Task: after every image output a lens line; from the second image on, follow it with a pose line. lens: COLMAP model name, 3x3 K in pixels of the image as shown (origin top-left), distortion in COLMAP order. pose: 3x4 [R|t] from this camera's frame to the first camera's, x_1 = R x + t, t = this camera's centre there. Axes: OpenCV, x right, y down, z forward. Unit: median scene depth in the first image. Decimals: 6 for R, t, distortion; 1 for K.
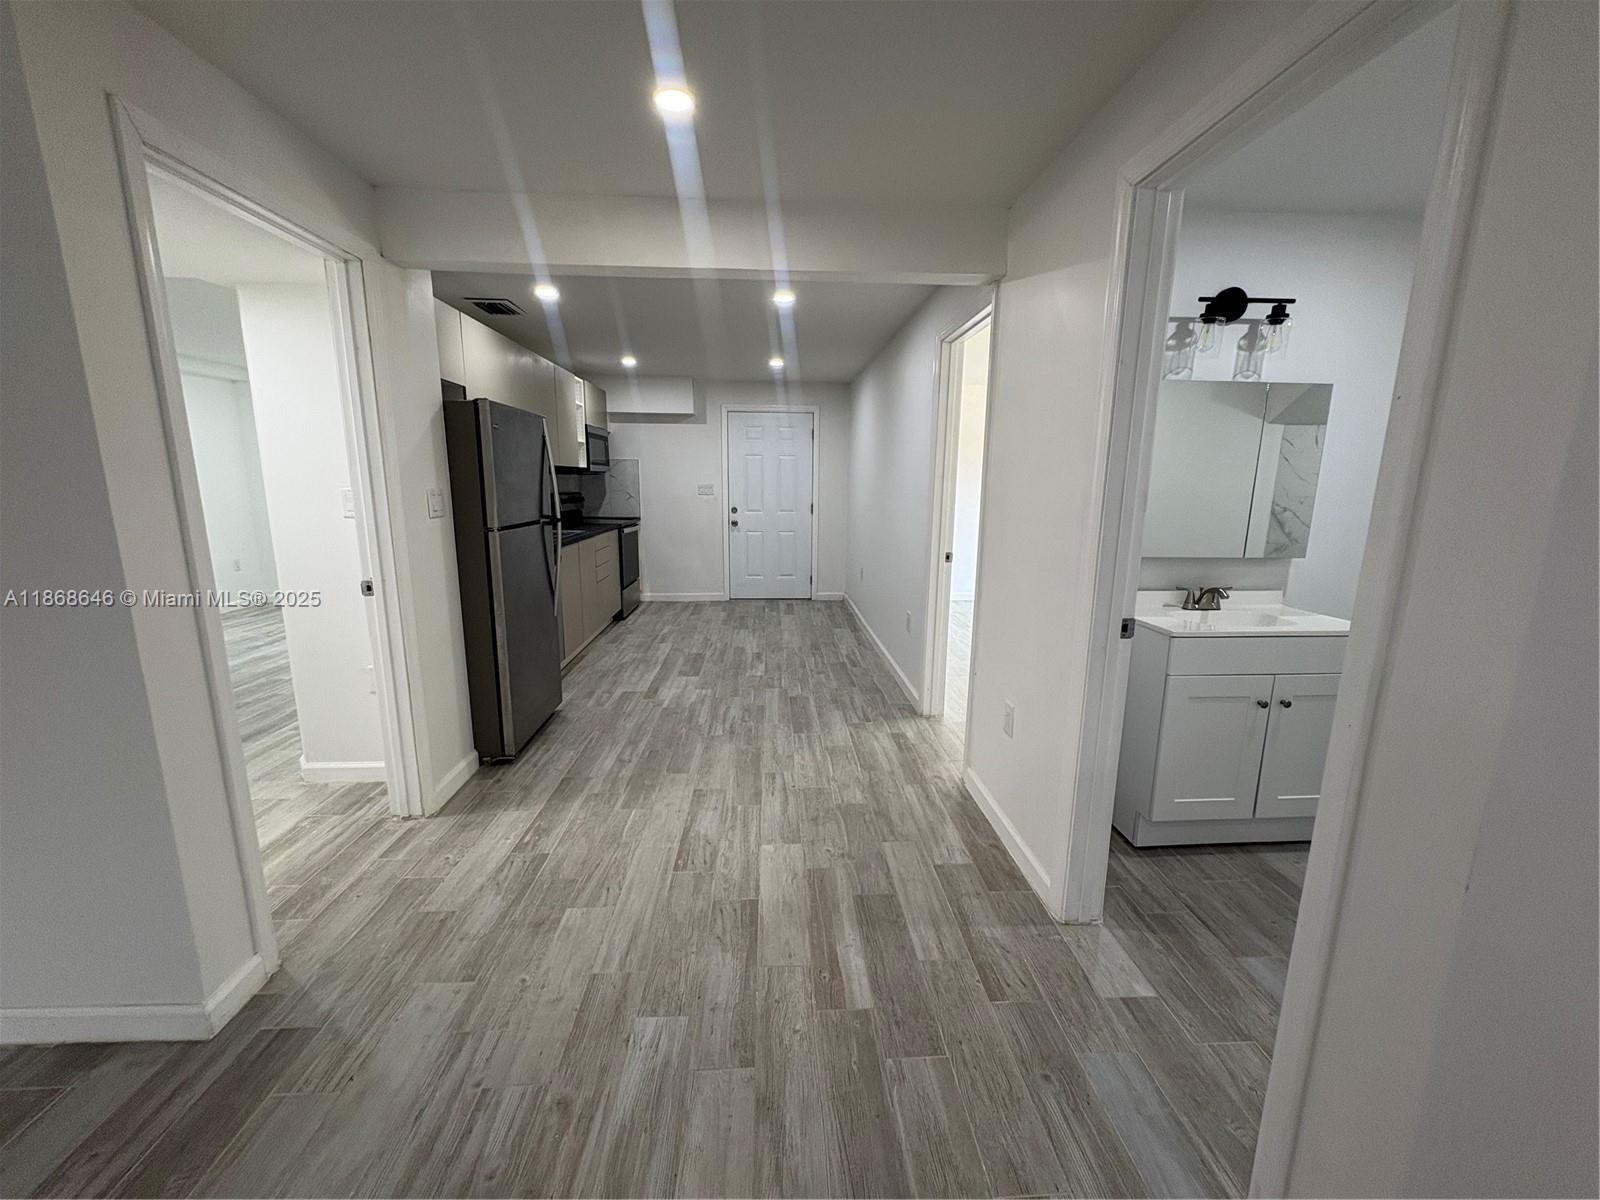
lens RADIAL K [[635.8, 0, 800.0], [0, 635.8, 600.0], [0, 0, 1]] dist [0.000792, 0.000082]
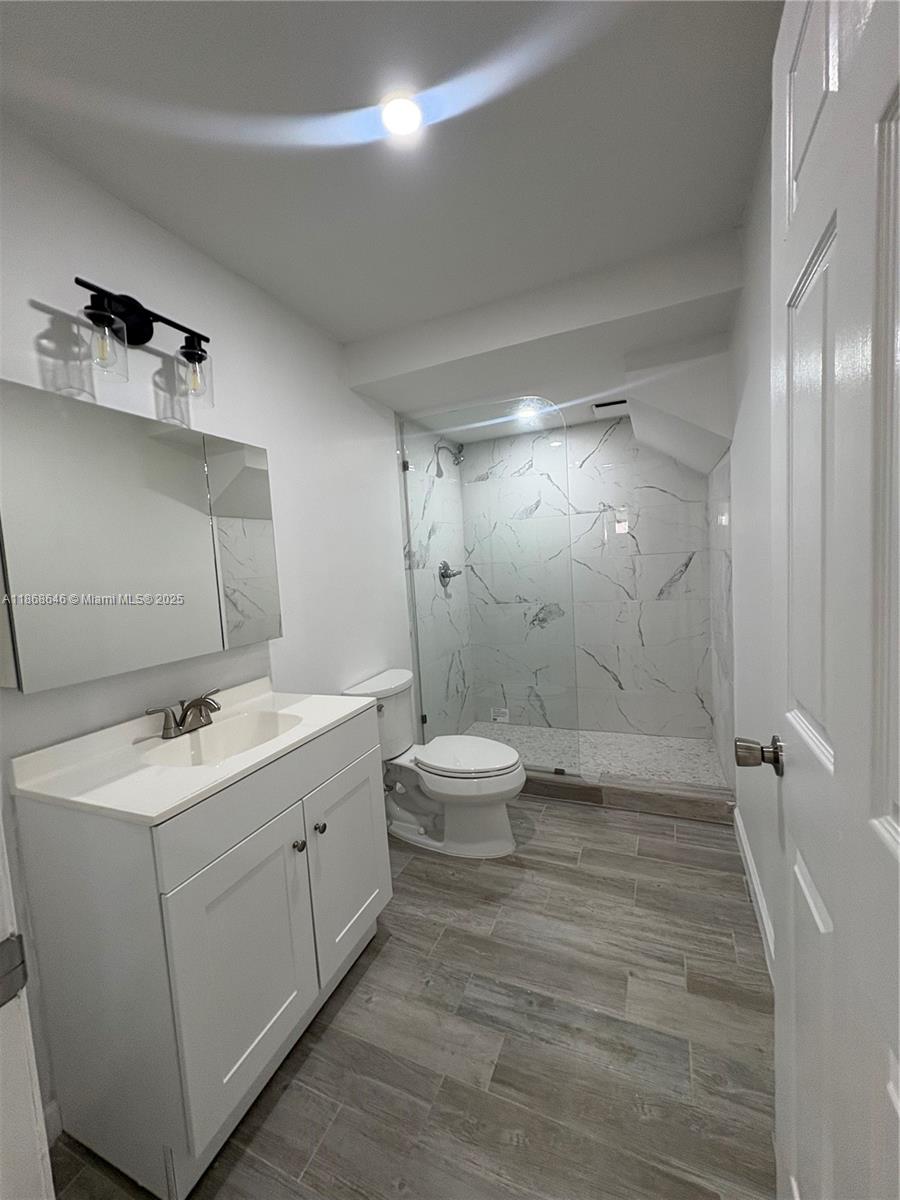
lens RADIAL K [[476.8, 0, 448.5], [0, 476.8, 600.3], [0, 0, 1]] dist [0.000792, 0.000082]
pose [[0.451203, -0.107120, 0.885969, 0.196171], [0.232759, 0.972534, -0.000952, -0.039620], [-0.861533, 0.206647, 0.463743, 0.302917]]
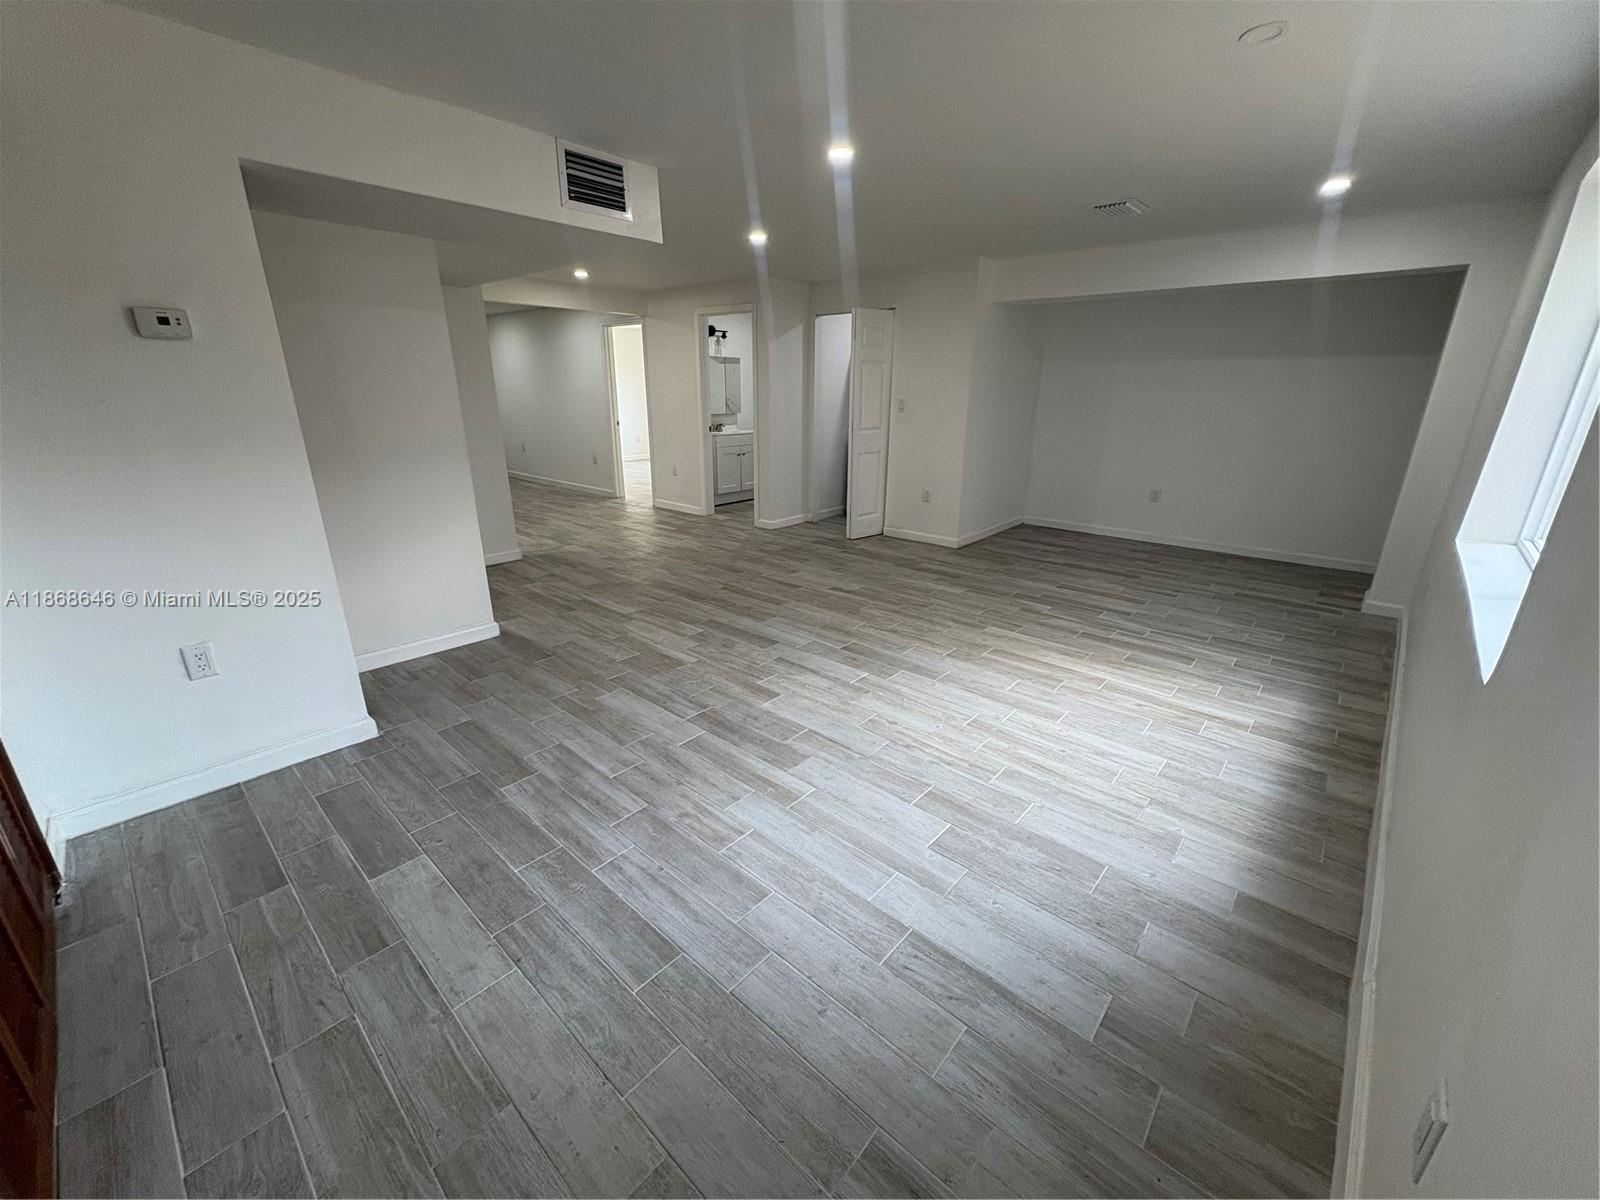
lens RADIAL K [[636.1, 0, 800.0], [0, 636.1, 600.0], [0, 0, 1]] dist [0.000828, 0.000027]
pose [[0.703306, -0.230128, 0.672608, -0.884494], [0.132482, 0.972007, 0.194037, 0.172294], [-0.698433, -0.047359, 0.714107, -0.996062]]
